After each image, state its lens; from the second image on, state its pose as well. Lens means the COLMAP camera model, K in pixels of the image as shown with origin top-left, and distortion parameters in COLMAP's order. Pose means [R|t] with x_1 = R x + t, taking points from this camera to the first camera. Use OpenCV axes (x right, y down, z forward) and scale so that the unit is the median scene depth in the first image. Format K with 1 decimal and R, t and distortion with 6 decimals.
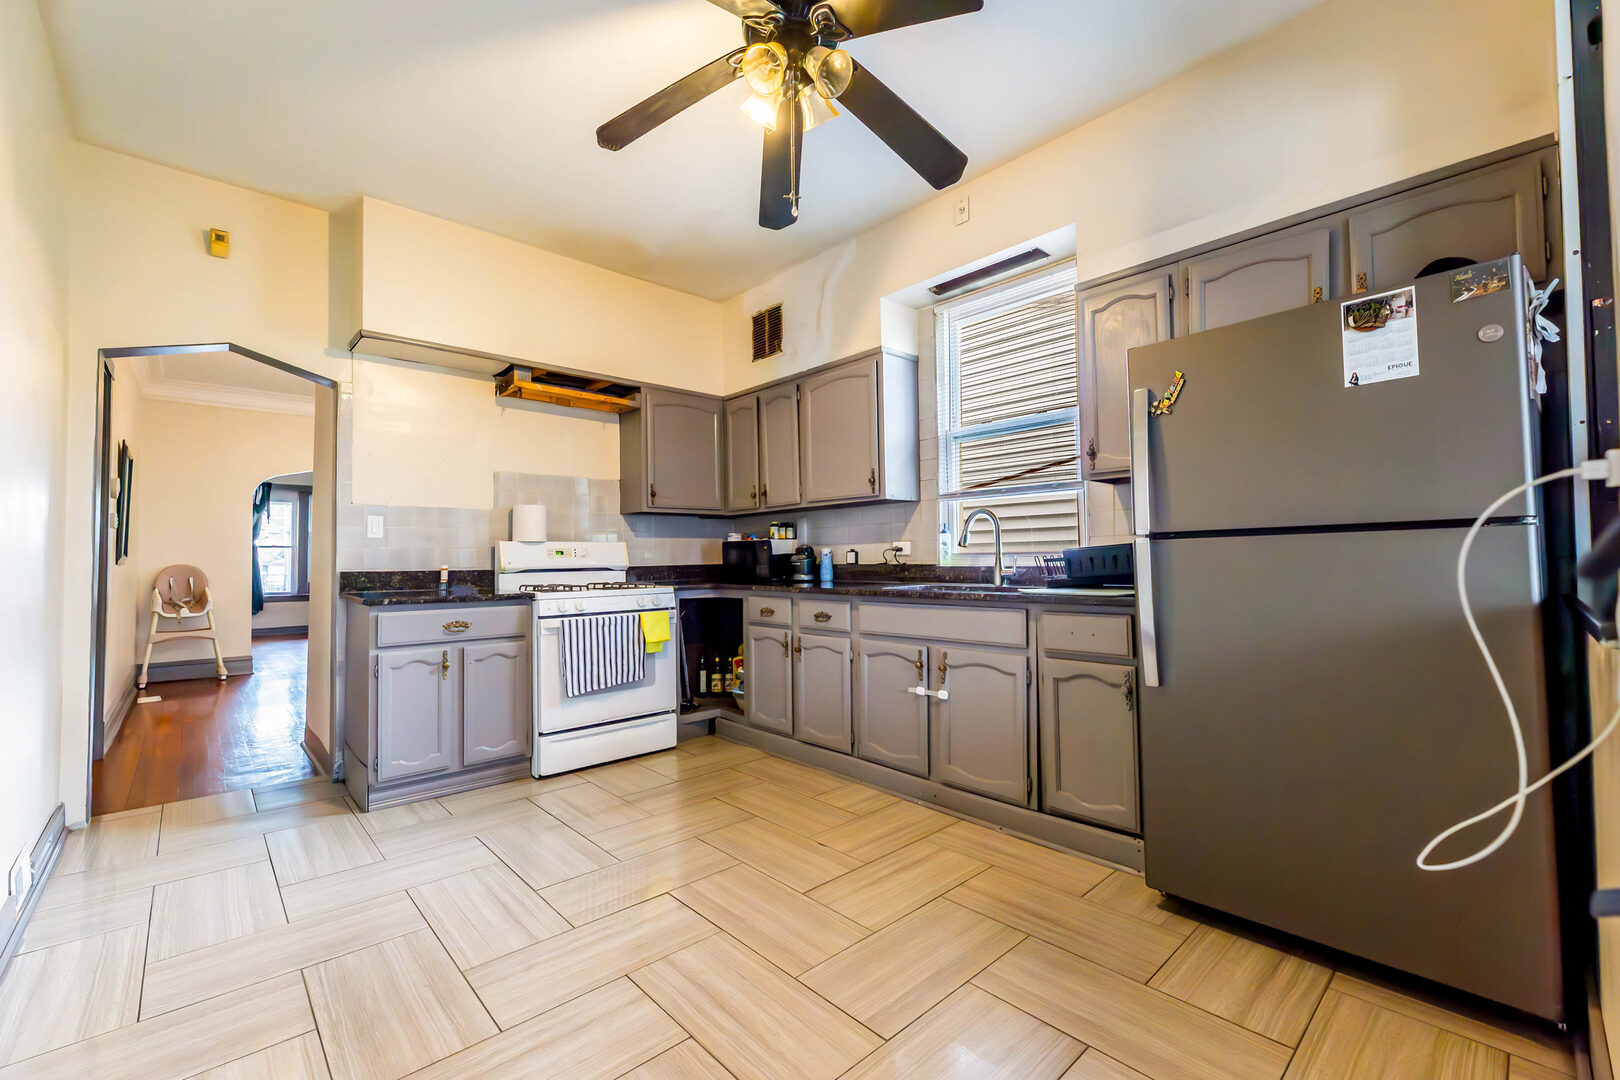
lens RADIAL K [[665.0, 0, 803.6], [0, 665.0, 541.3], [0, 0, 1]] dist [-0.003346, -0.000168]
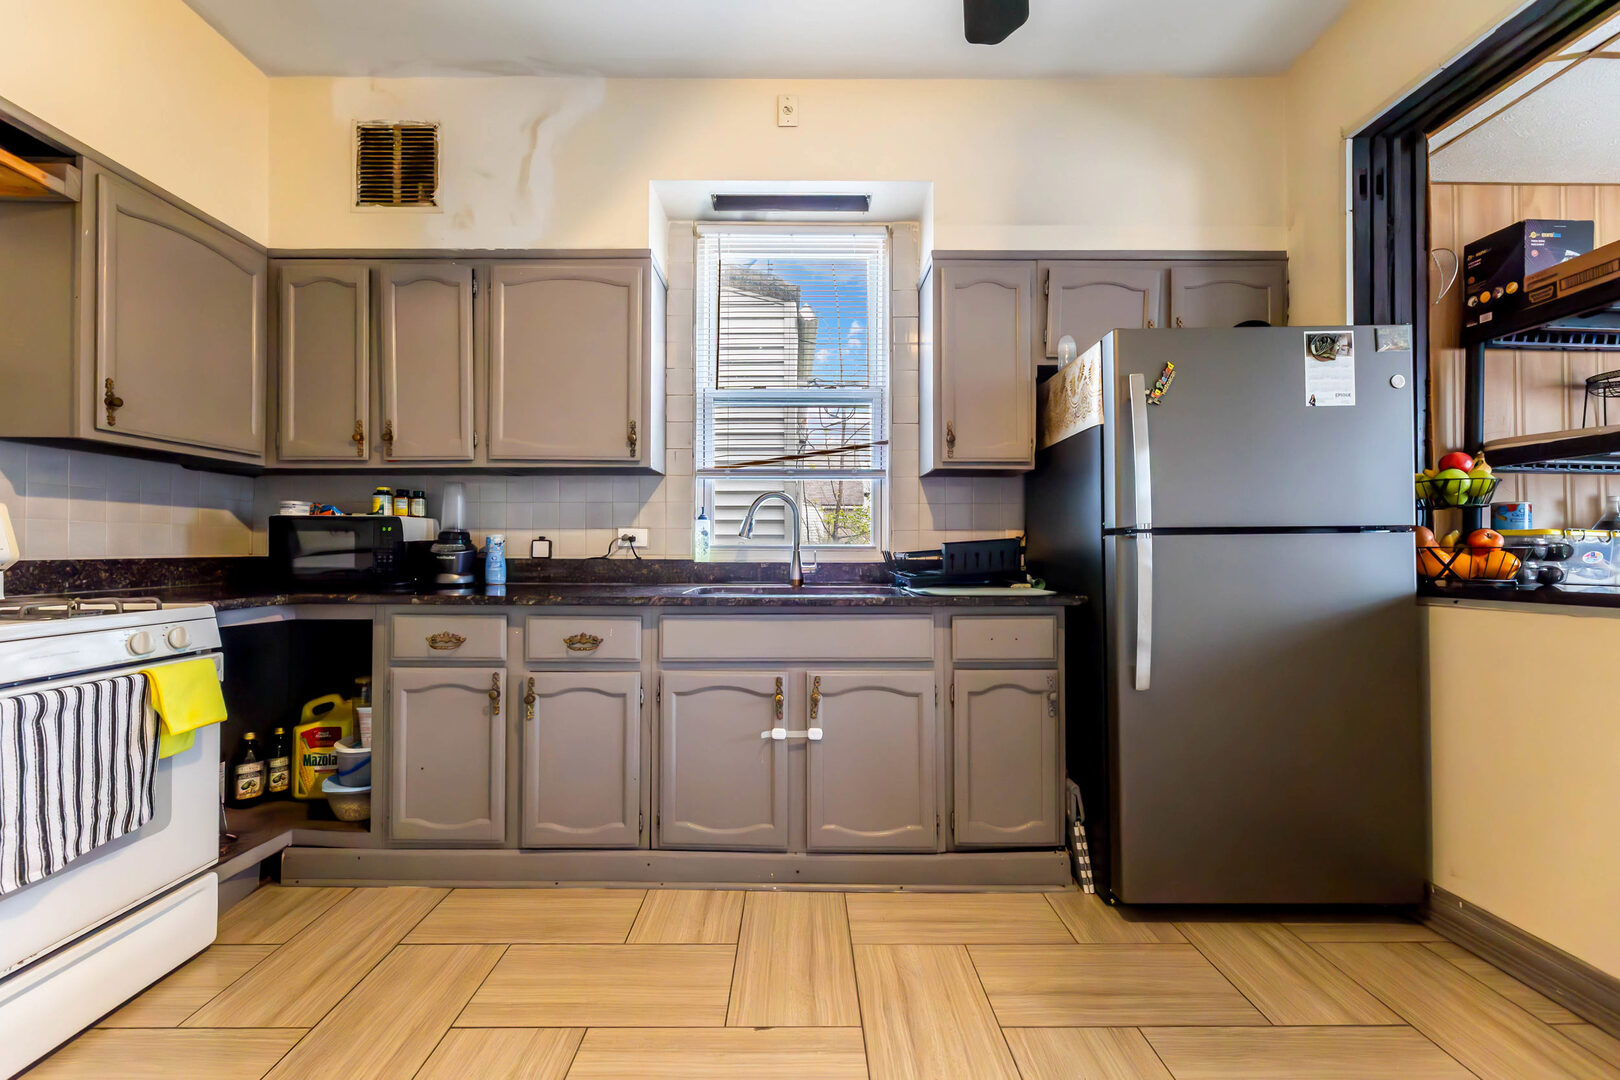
lens RADIAL K [[640.0, 0, 790.9], [0, 640.0, 545.6], [0, 0, 1]] dist [-0.002580, -0.000355]
pose [[0.676335, 0.021729, 0.736274, -0.264838], [-0.030031, 0.999547, -0.001913, 0.016211], [-0.735982, -0.020817, 0.676681, 0.411926]]
